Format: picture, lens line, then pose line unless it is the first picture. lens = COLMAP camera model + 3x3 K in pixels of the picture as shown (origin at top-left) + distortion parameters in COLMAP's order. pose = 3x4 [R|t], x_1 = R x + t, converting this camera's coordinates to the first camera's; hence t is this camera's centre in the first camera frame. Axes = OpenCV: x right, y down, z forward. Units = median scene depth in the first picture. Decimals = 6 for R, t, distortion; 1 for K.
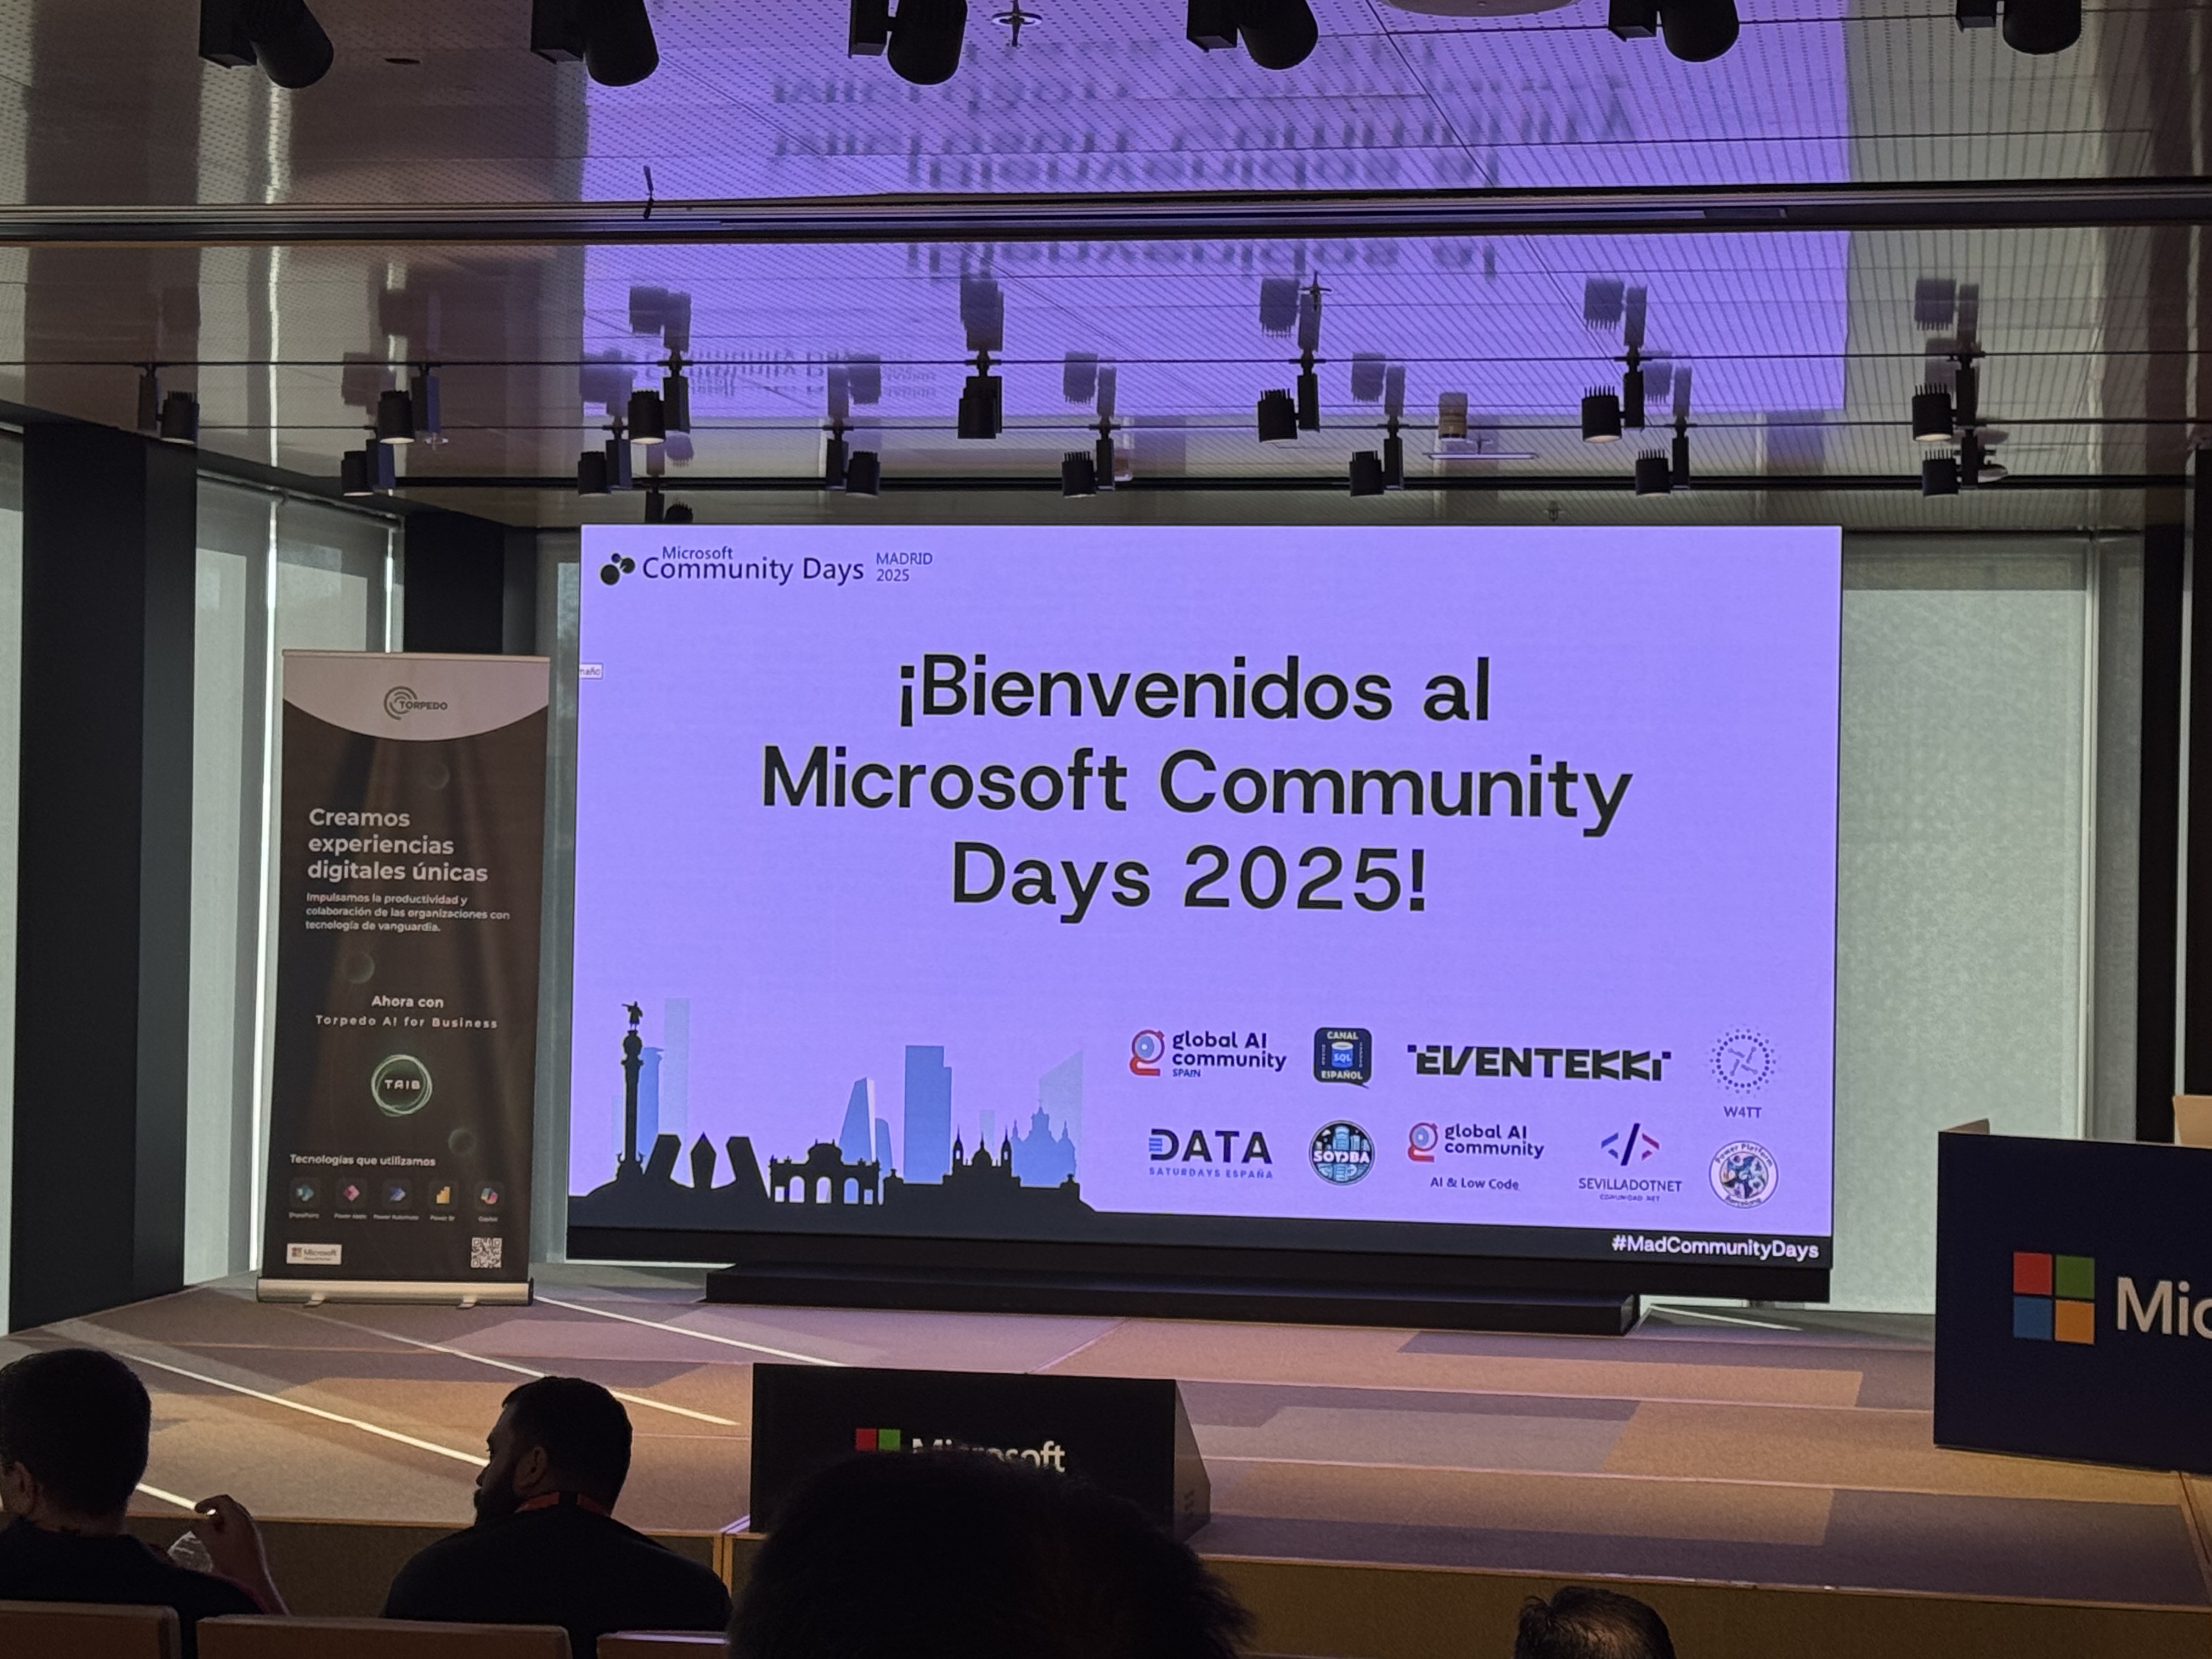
lens RADIAL K [[4448.6, 0, 1106.0], [0, 4448.6, 829.5], [0, 0, 1]] dist [0.233965, -1.206957]
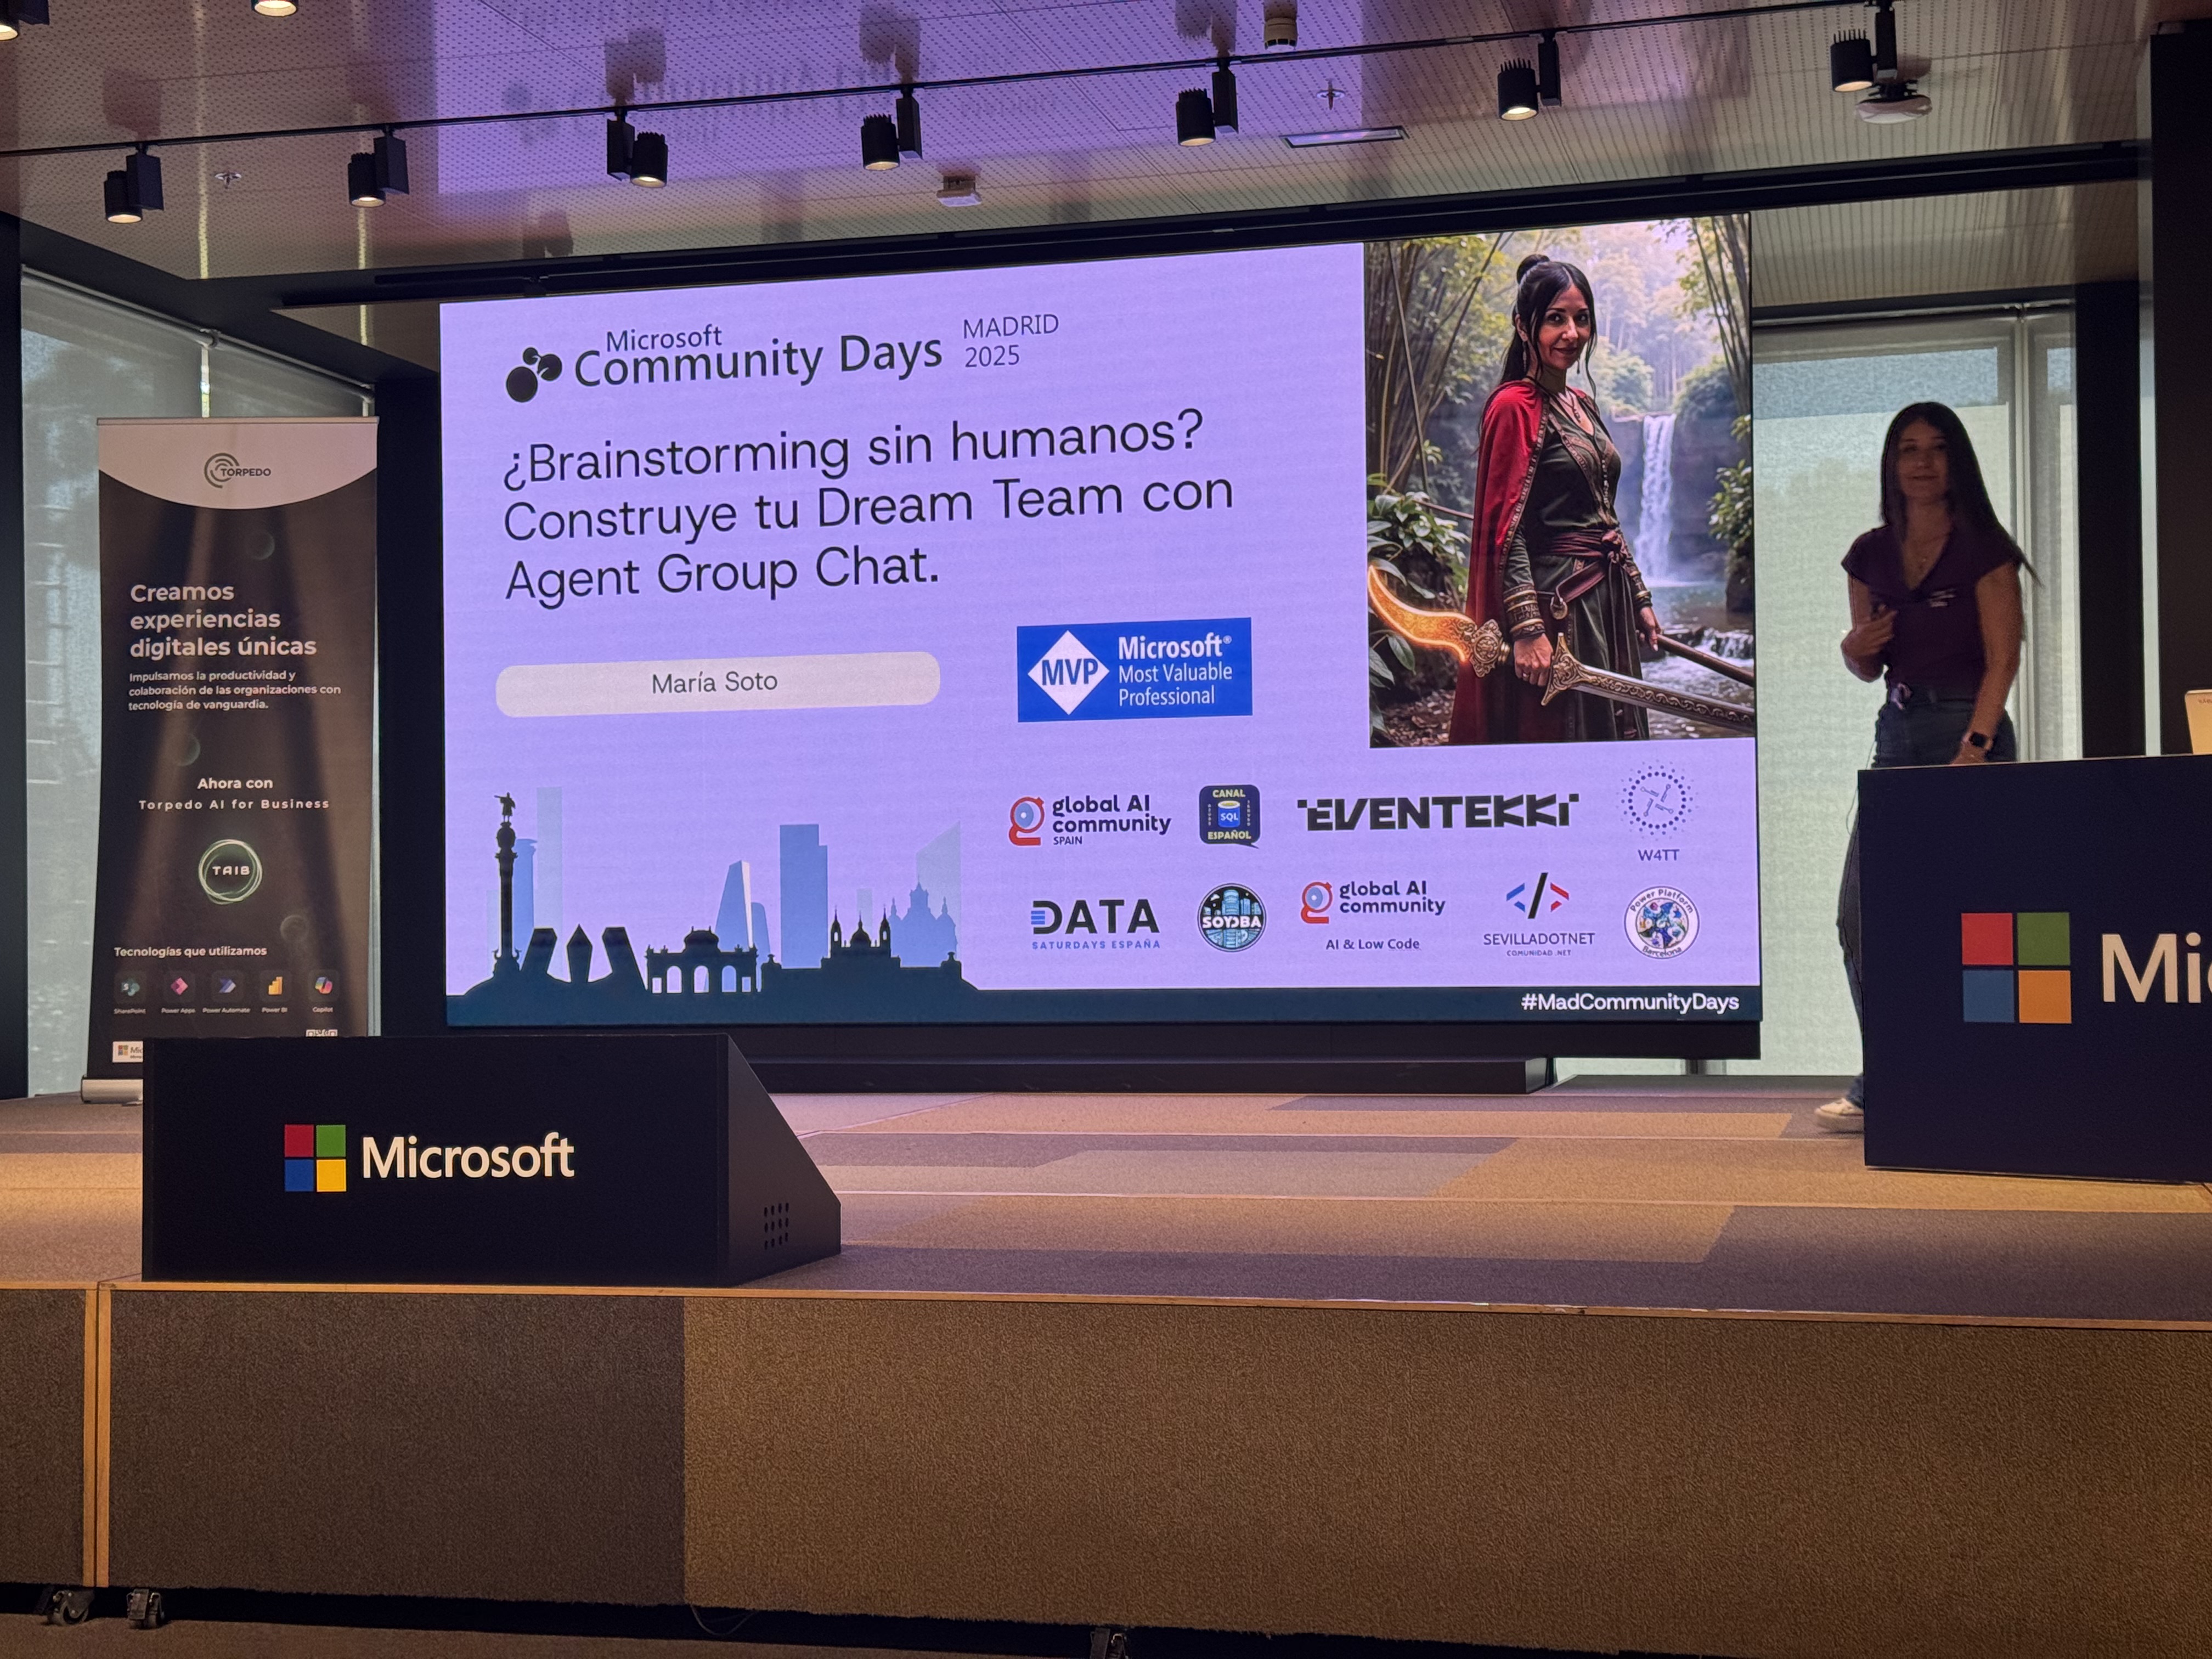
lens RADIAL K [[3089.1, 0, 1106.0], [0, 3089.1, 829.5], [0, 0, 1]] dist [0.191298, -0.482440]
pose [[0.997420, -0.032102, -0.064217, 0.069655], [0.030617, 0.999244, -0.023977, 0.069492], [0.064938, 0.021949, 0.997648, 0.350469]]
